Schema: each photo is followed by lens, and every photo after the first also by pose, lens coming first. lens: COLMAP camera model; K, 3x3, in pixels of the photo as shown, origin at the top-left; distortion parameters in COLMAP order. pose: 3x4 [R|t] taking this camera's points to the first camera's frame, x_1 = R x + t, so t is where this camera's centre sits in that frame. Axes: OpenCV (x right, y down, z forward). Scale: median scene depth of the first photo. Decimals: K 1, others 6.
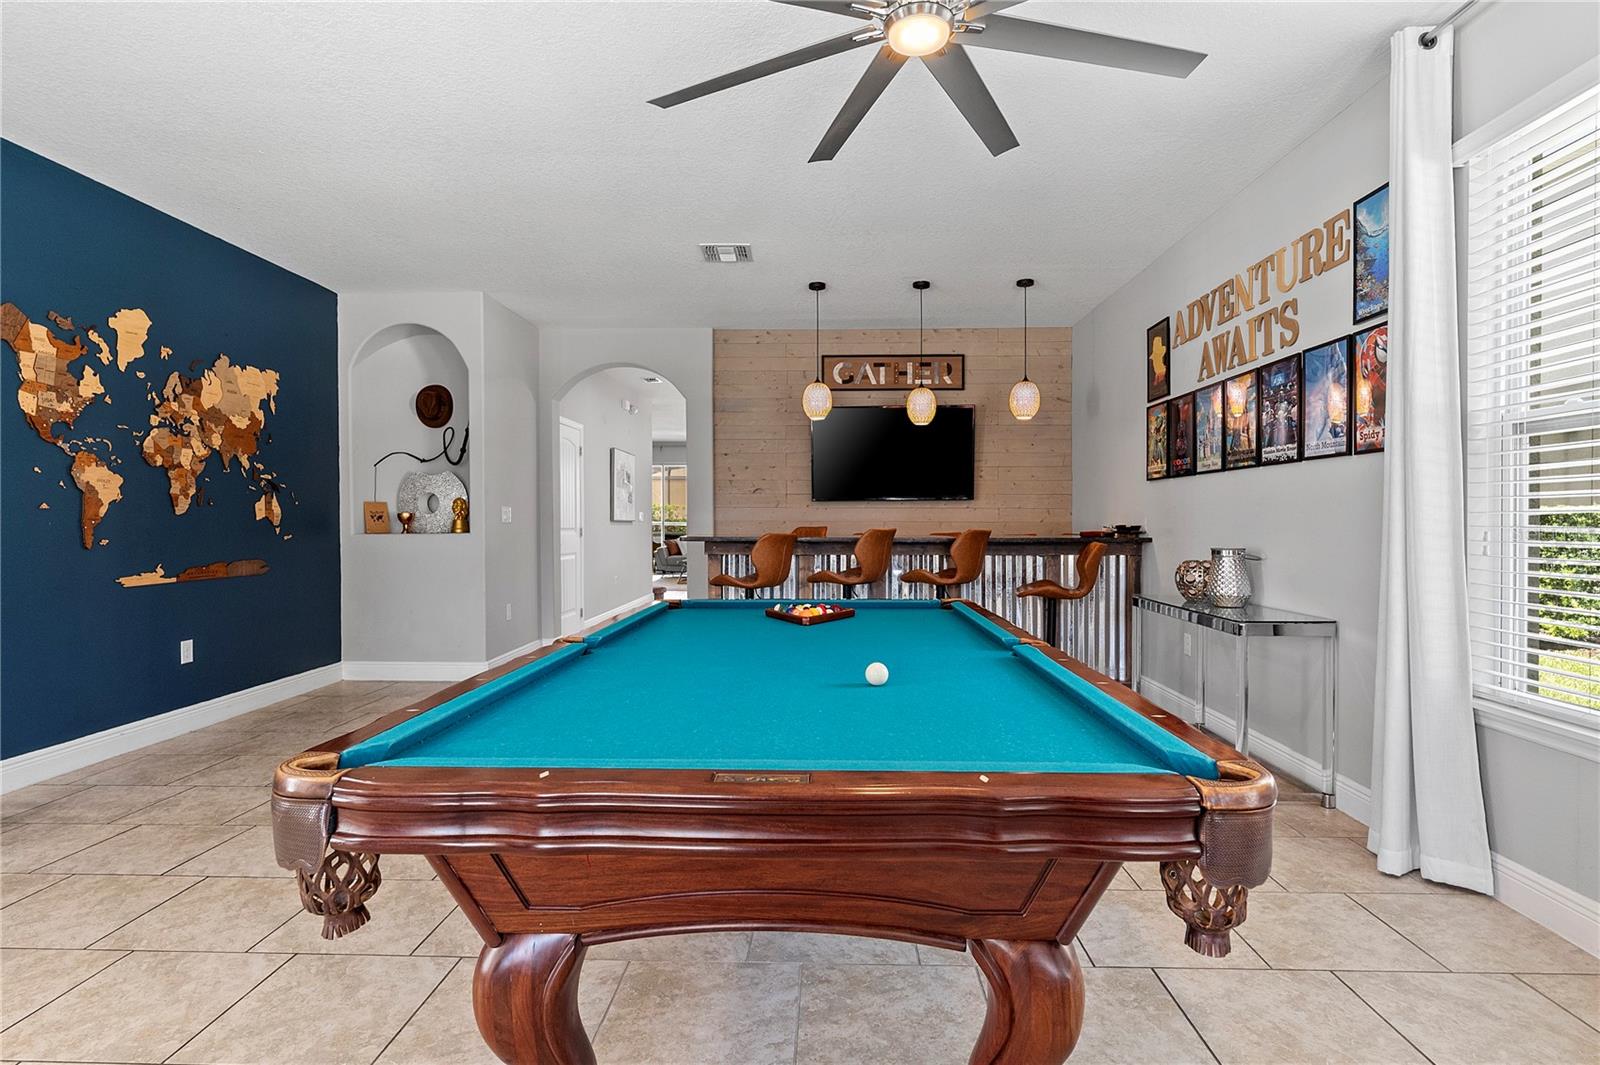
lens RADIAL K [[830.2, 0, 794.9], [0, 830.2, 532.1], [0, 0, 1]] dist [-0.014362, 0.003398]
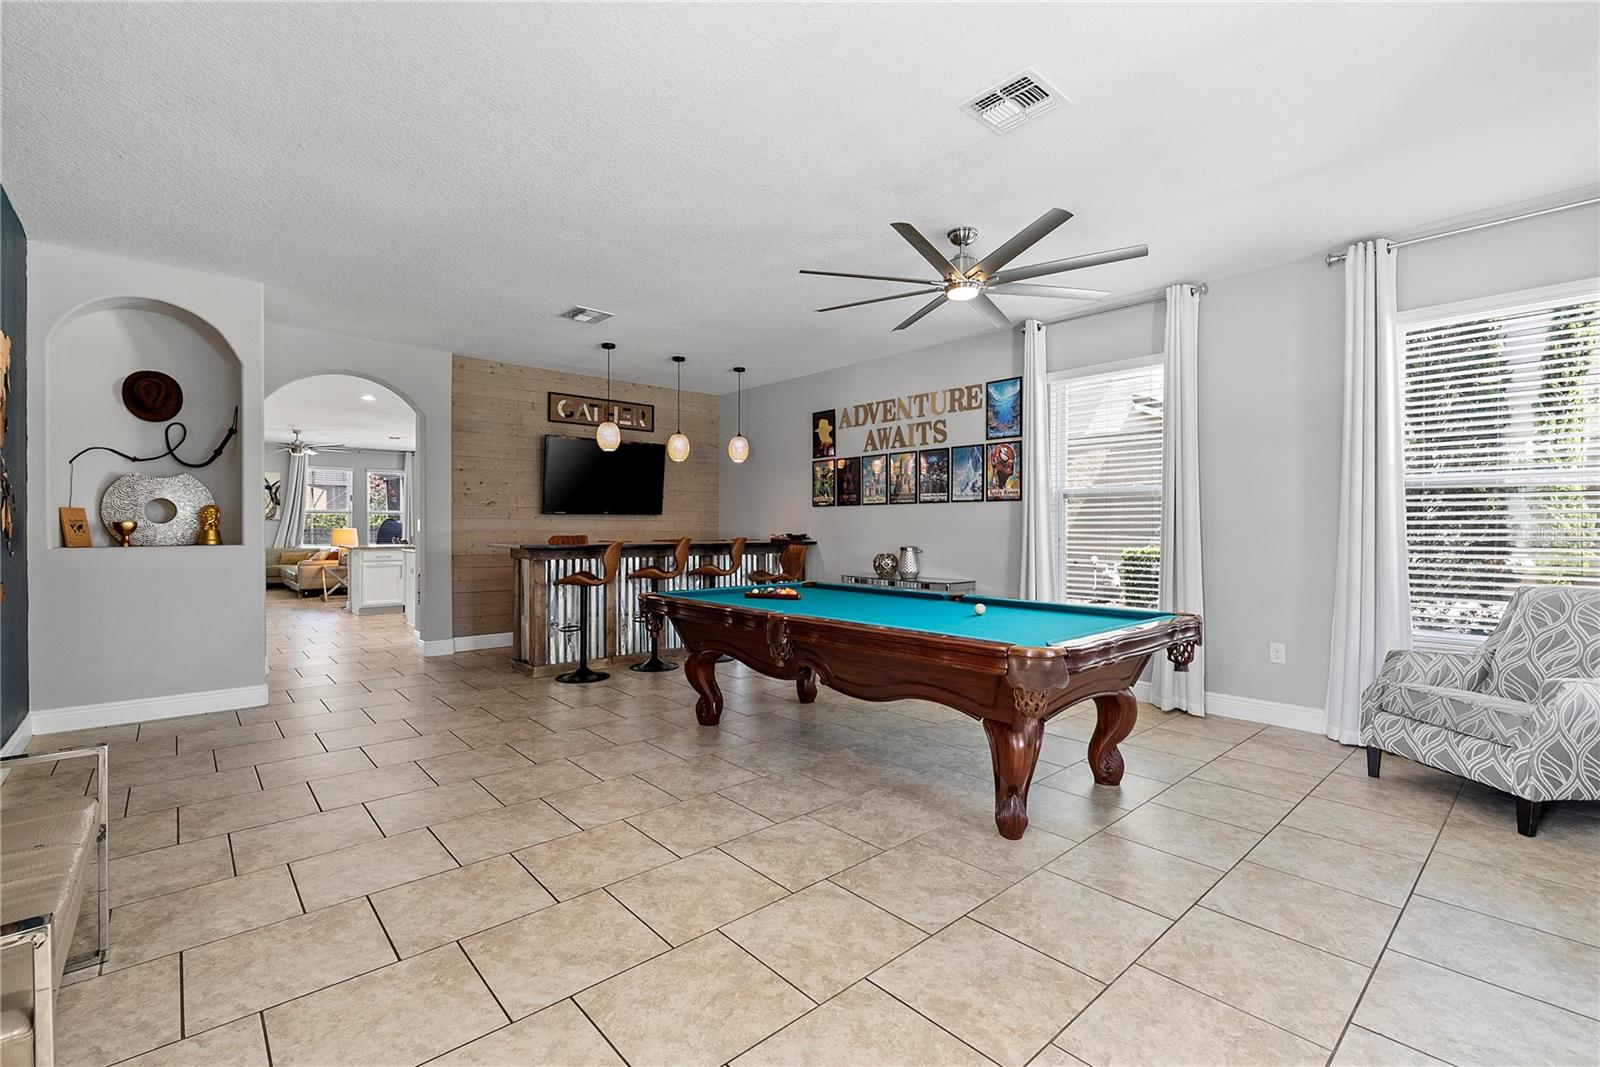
lens RADIAL K [[715.8, 0, 810.9], [0, 715.8, 529.5], [0, 0, 1]] dist [-0.007126, 0.002441]
pose [[0.713264, 0.000500, 0.700895, -0.592499], [0.006121, 0.999957, -0.006941, -0.007482], [-0.700869, 0.009241, 0.713230, 0.005553]]
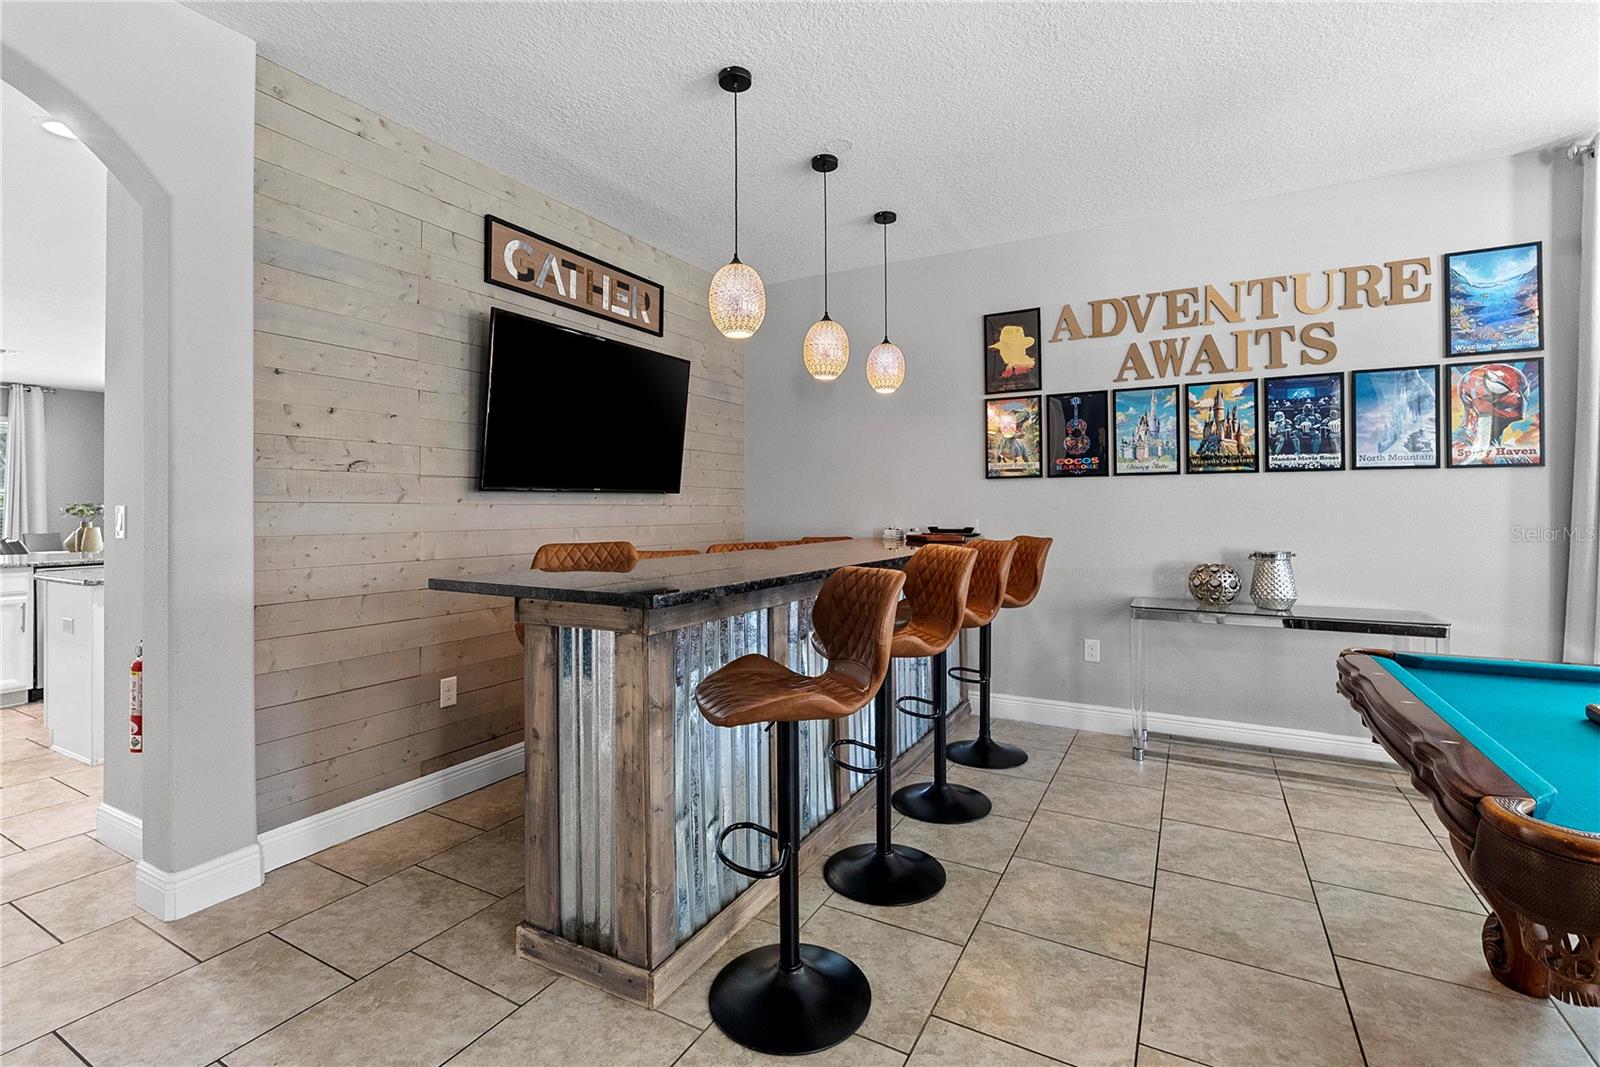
lens RADIAL K [[715.8, 0, 806.9], [0, 715.8, 498.7], [0, 0, 1]] dist [-0.007126, 0.002441]
pose [[0.434155, 0.008441, 0.900798, -0.403985], [0.017199, 0.999696, -0.017657, -0.030180], [-0.900674, 0.023158, 0.433878, 0.884328]]
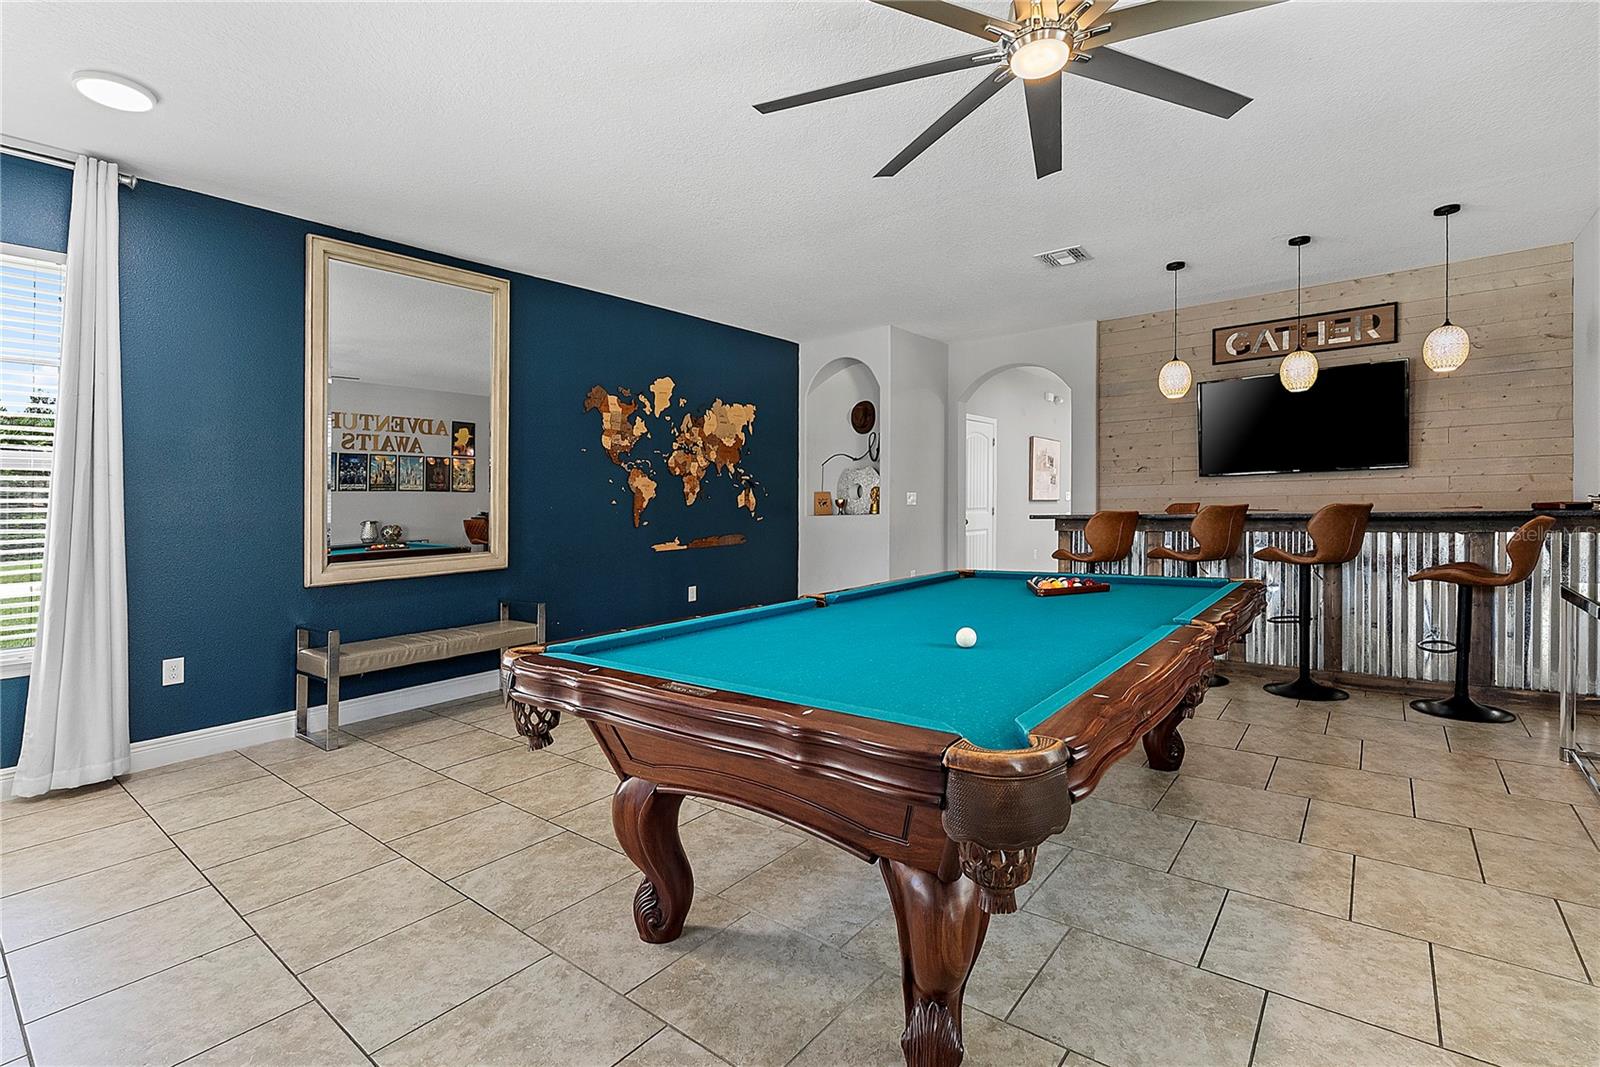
lens RADIAL K [[715.8, 0, 781.8], [0, 715.8, 493.8], [0, 0, 1]] dist [-0.007126, 0.002441]
pose [[0.802749, -0.029649, -0.595580, 0.174359], [0.016133, 0.999477, -0.028011, -0.001719], [0.596099, 0.012878, 0.802808, 0.017736]]
